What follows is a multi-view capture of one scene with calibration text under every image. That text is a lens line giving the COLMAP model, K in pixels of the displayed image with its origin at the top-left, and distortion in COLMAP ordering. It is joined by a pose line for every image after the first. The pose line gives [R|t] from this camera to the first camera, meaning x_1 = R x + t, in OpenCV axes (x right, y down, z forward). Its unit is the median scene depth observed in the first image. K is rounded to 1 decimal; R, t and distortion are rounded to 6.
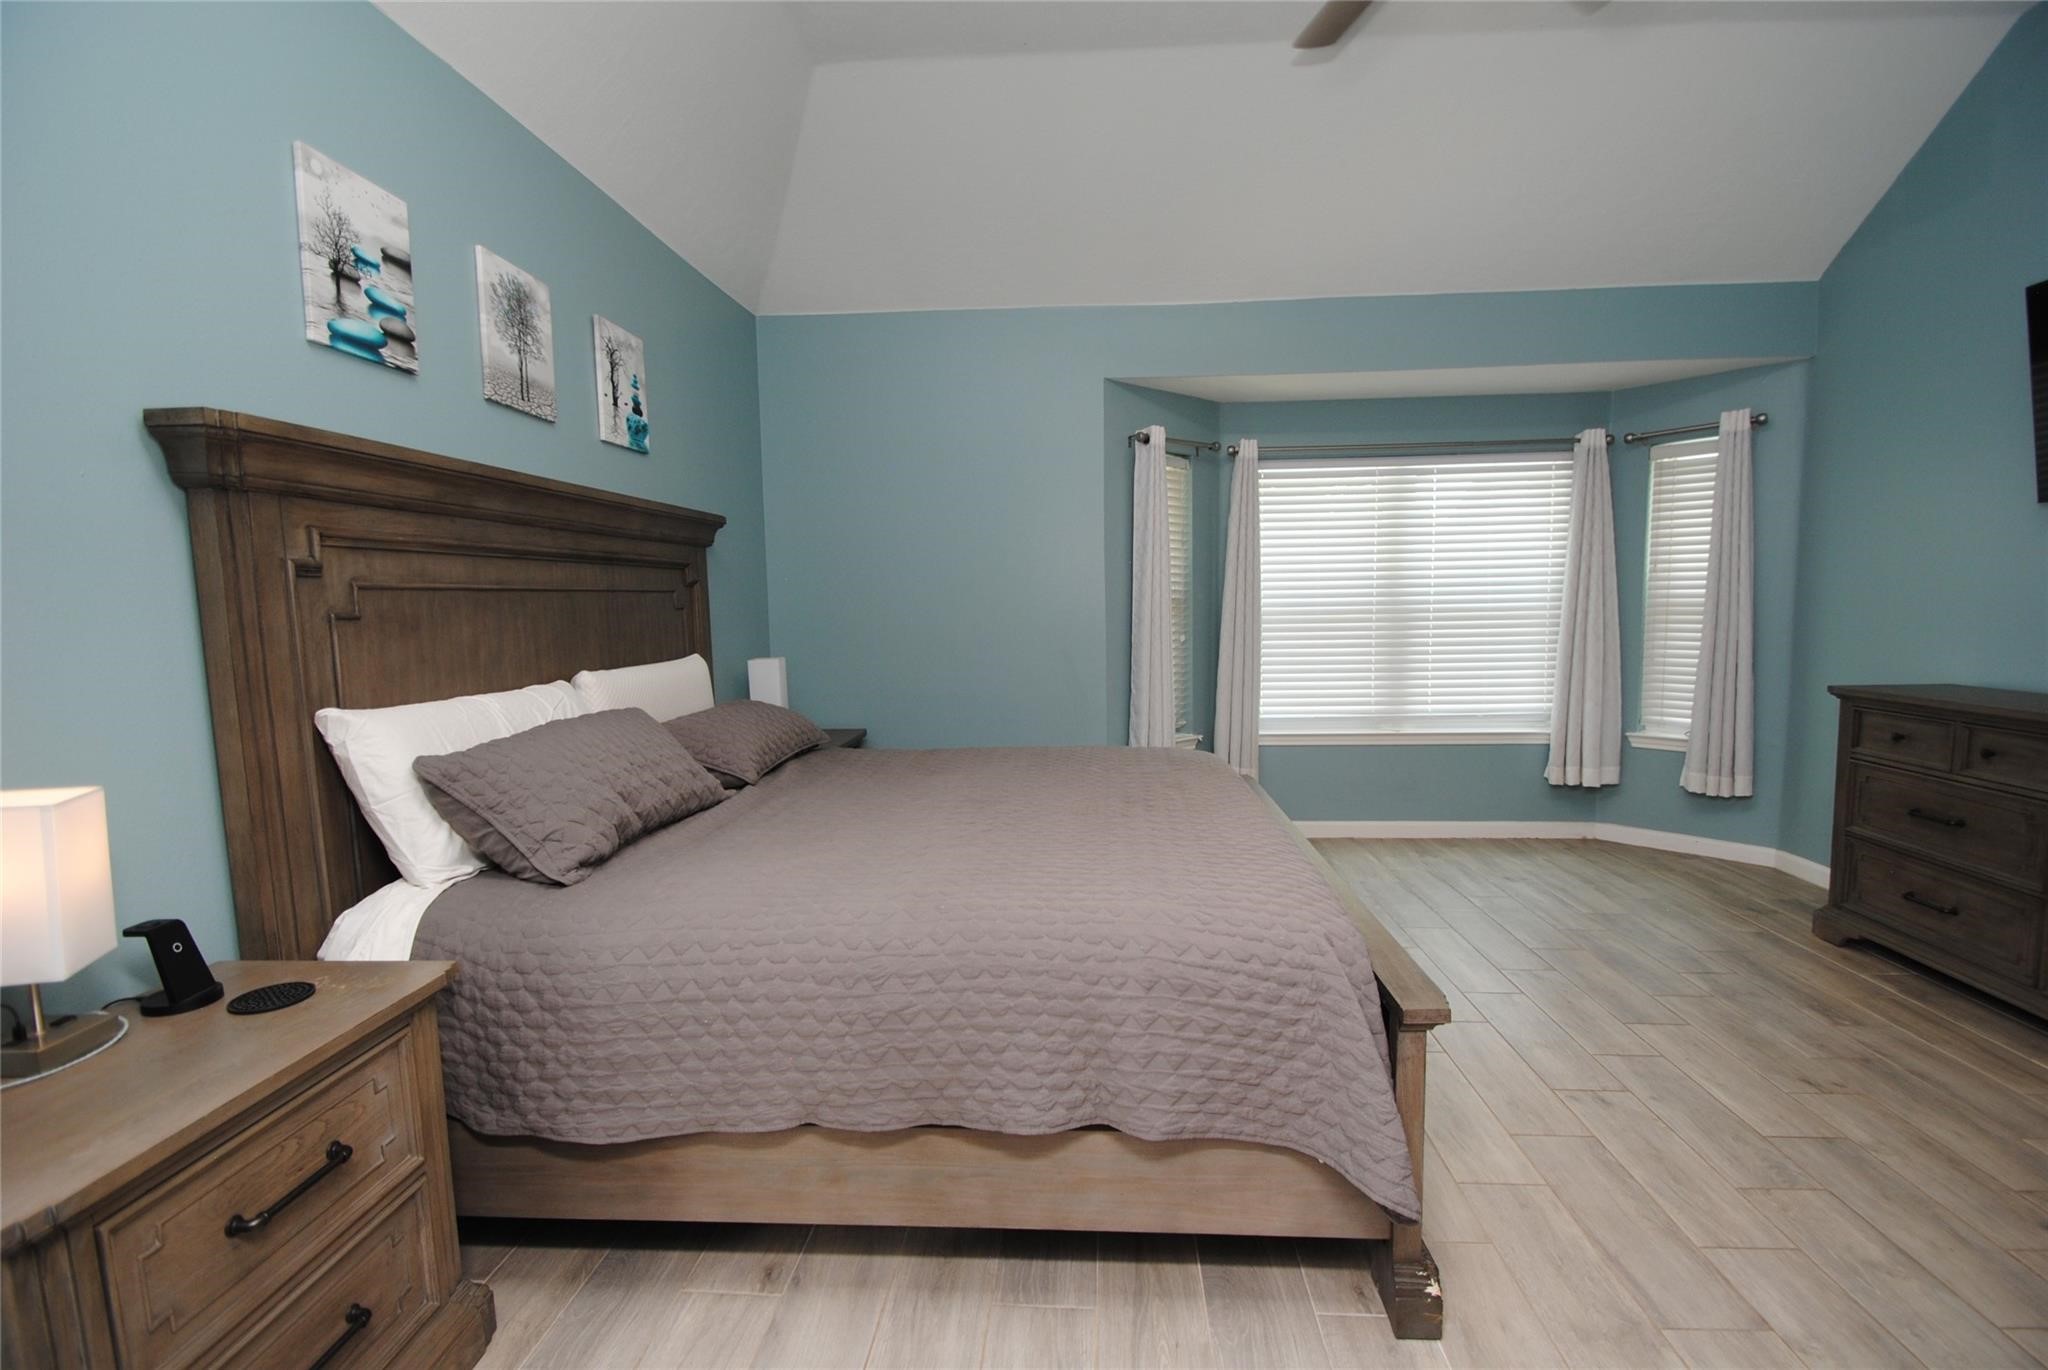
lens RADIAL K [[894.9, 0, 1035.7], [0, 894.9, 695.2], [0, 0, 1]] dist [0.001644, -0.008648]
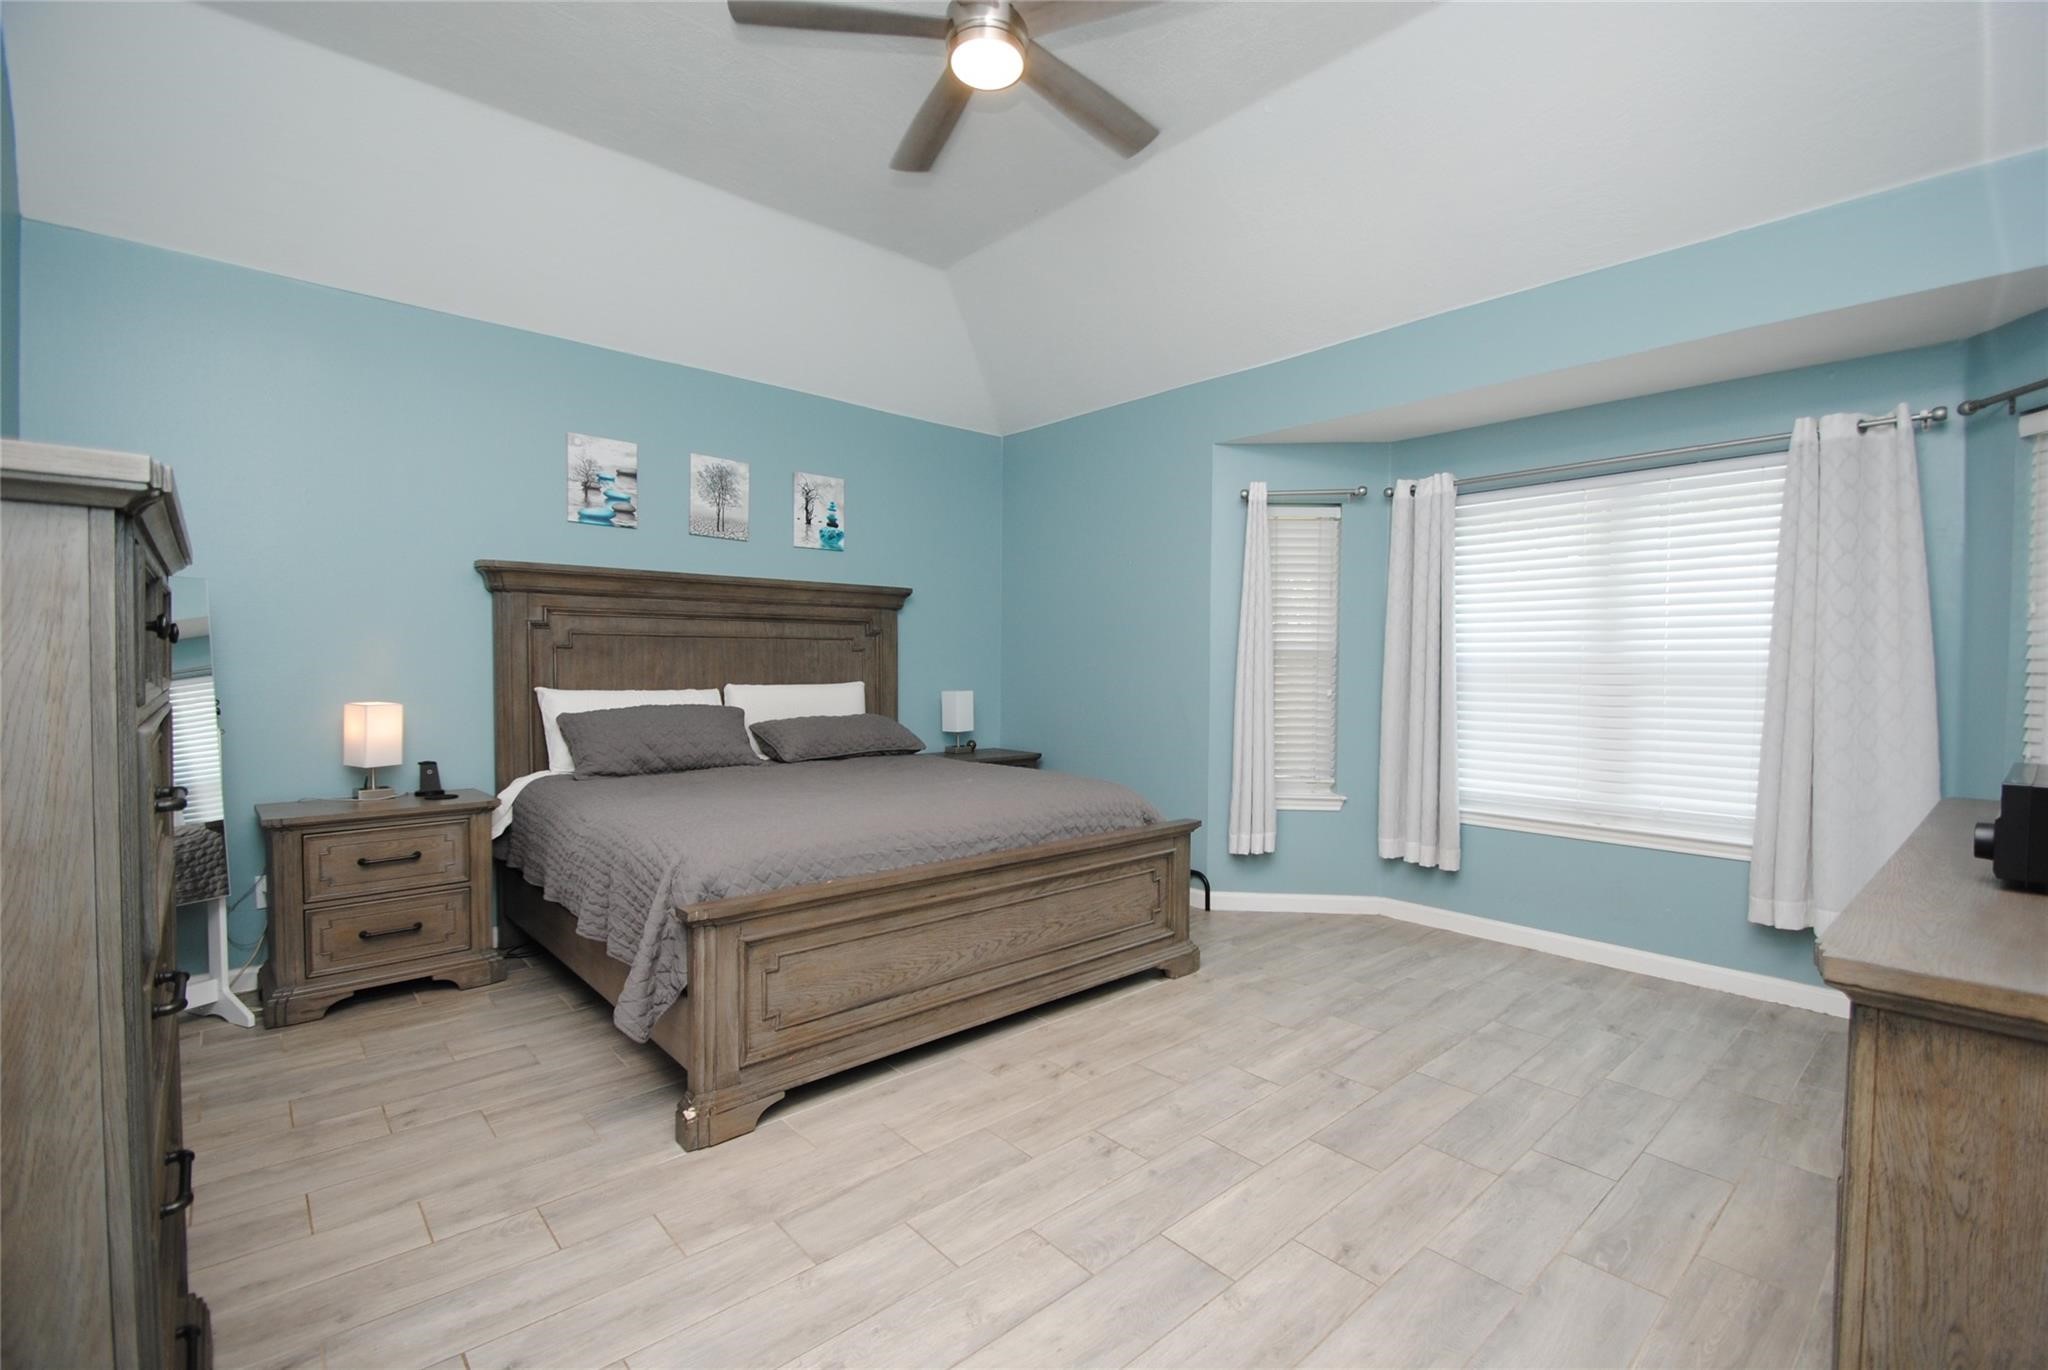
lens RADIAL K [[894.9, 0, 1040.0], [0, 894.9, 692.0], [0, 0, 1]] dist [0.001644, -0.008648]
pose [[0.717010, 0.040896, -0.695862, 1.364063], [-0.090117, 0.995338, -0.034359, -0.007743], [0.691213, 0.087344, 0.717353, 0.226615]]
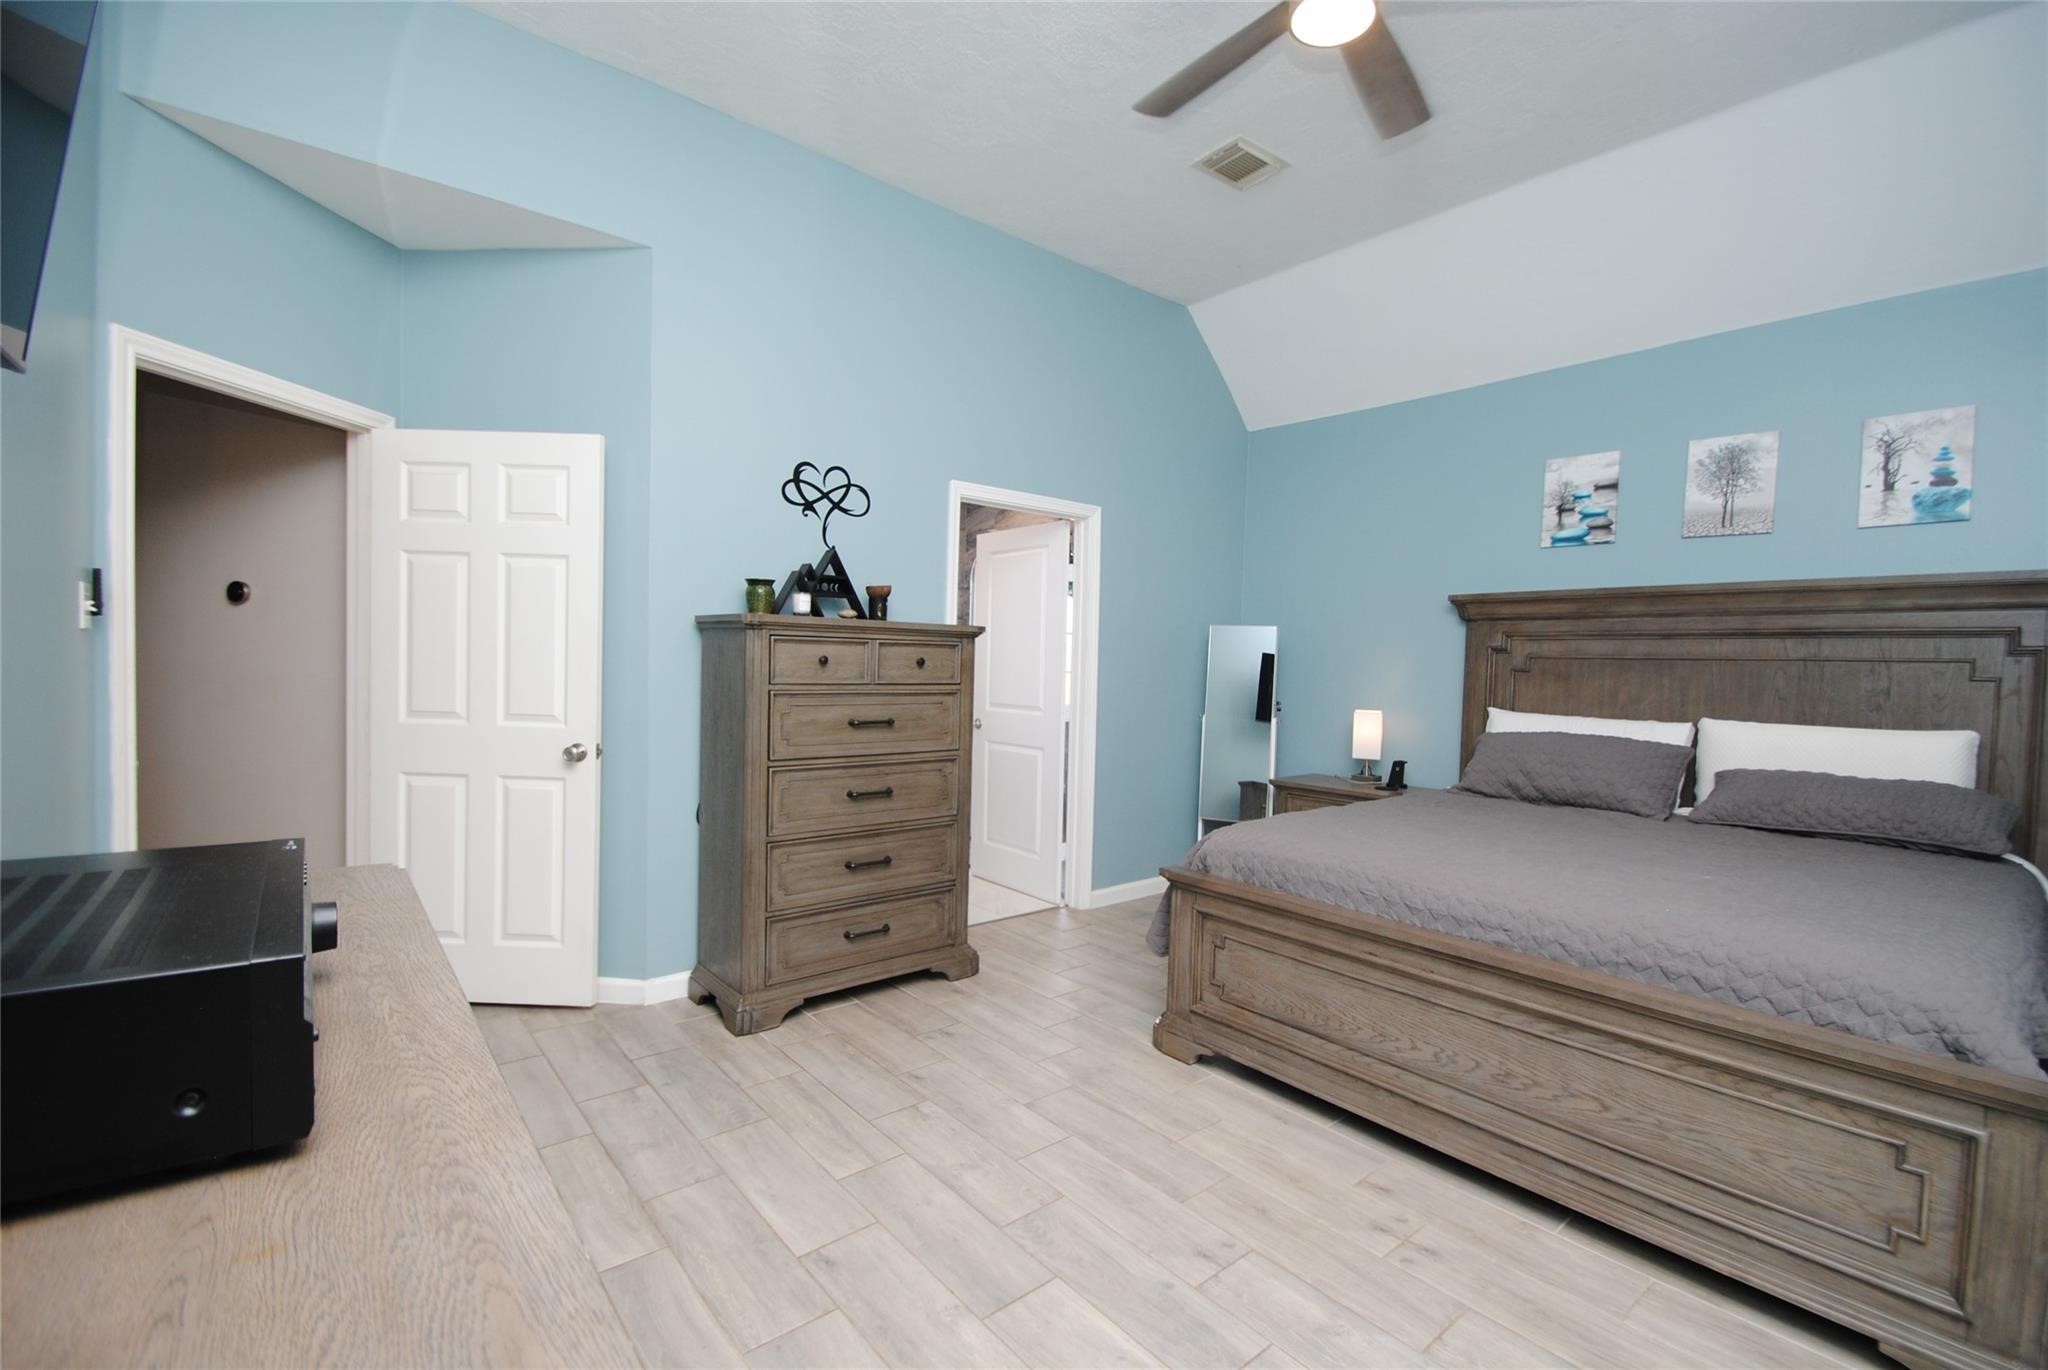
lens RADIAL K [[894.9, 0, 1036.9], [0, 894.9, 694.9], [0, 0, 1]] dist [0.001644, -0.008648]
pose [[-0.721612, 0.023585, -0.691896, 1.450510], [-0.087349, 0.988331, 0.124790, -0.175970], [0.686766, 0.150486, -0.711131, 1.552507]]
